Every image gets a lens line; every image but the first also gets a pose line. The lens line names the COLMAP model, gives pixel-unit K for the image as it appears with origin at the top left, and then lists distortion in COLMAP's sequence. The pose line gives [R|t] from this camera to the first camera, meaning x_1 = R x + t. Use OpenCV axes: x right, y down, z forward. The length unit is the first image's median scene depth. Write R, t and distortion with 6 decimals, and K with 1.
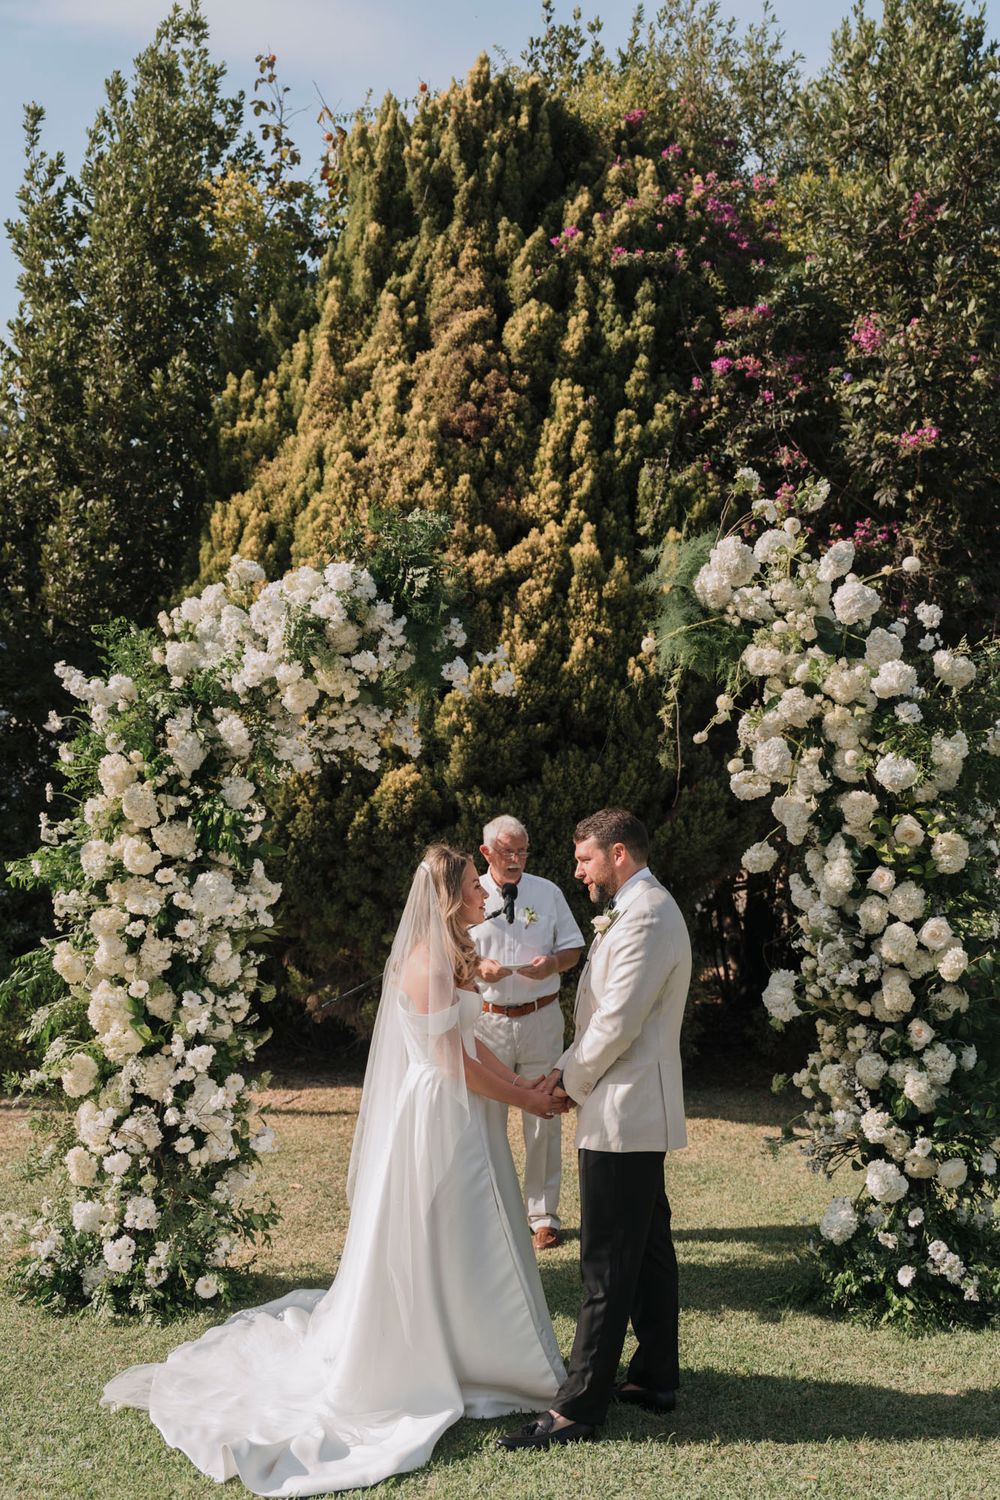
lens RADIAL K [[1588.0, 0, 509.7], [0, 1588.0, 774.1], [0, 0, 1]] dist [-0.009142, 0.000891]
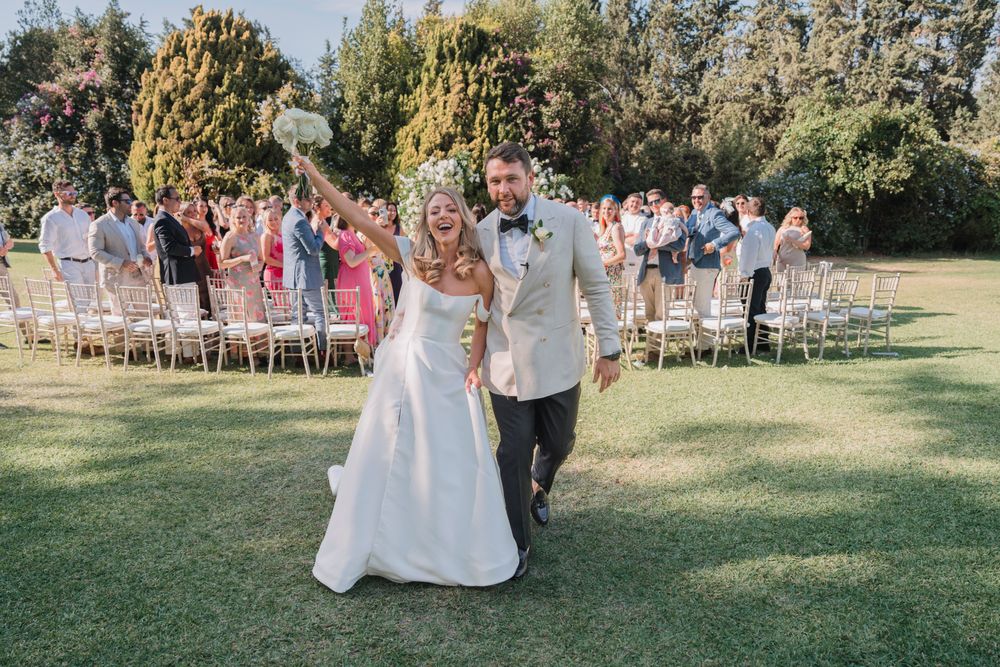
lens RADIAL K [[663.7, 0, 500.0], [0, 663.7, 333.5], [0, 0, 1]] dist [-0.012684, 0.006714]
pose [[0.993949, -0.012023, 0.109186, -0.198801], [-0.012632, 0.974887, 0.222342, -0.052631], [-0.109117, -0.222375, 0.968836, -1.508496]]
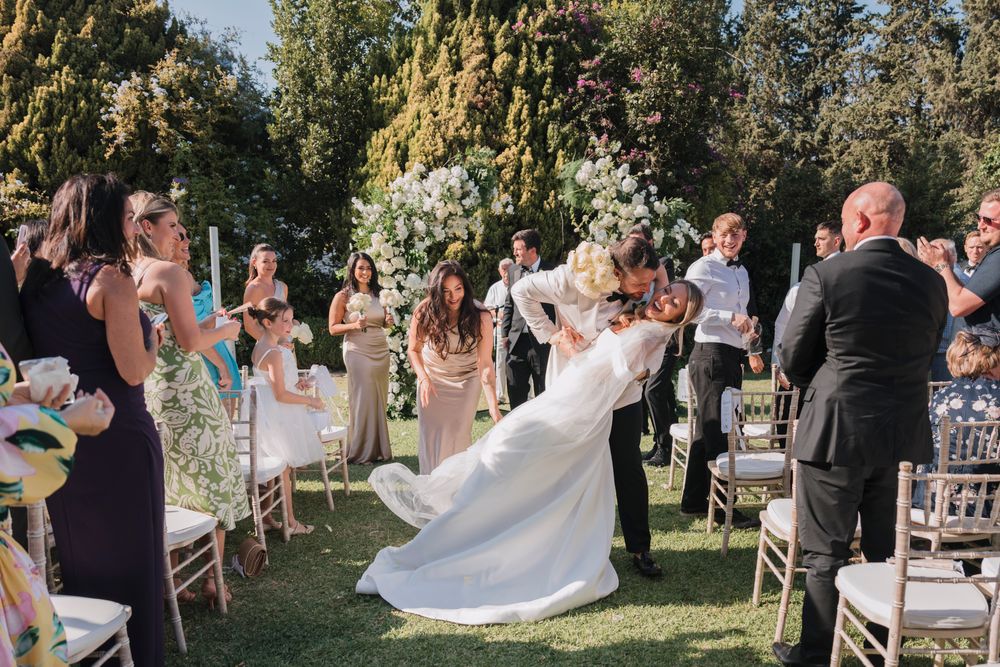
lens RADIAL K [[801.3, 0, 576.5], [0, 801.3, 384.7], [0, 0, 1]] dist [-0.010744, 0.006418]
pose [[0.988805, -0.013134, 0.148634, -0.108523], [-0.010190, 0.987849, 0.155080, 0.030992], [-0.148865, -0.154858, 0.976657, -0.512102]]
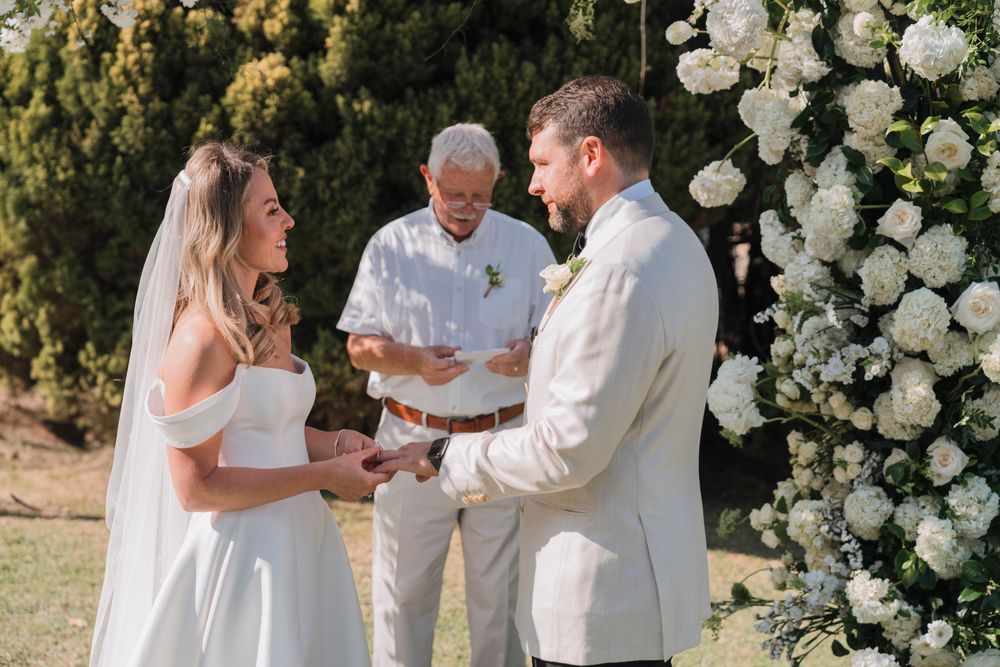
lens RADIAL K [[1741.8, 0, 500.0], [0, 1741.8, 333.5], [0, 0, 1]] dist [0.041508, -0.089812]
pose [[0.999368, 0.034494, -0.008583, 0.078618], [-0.033196, 0.992021, 0.121626, 0.030528], [0.012710, -0.121264, 0.992539, 0.287203]]
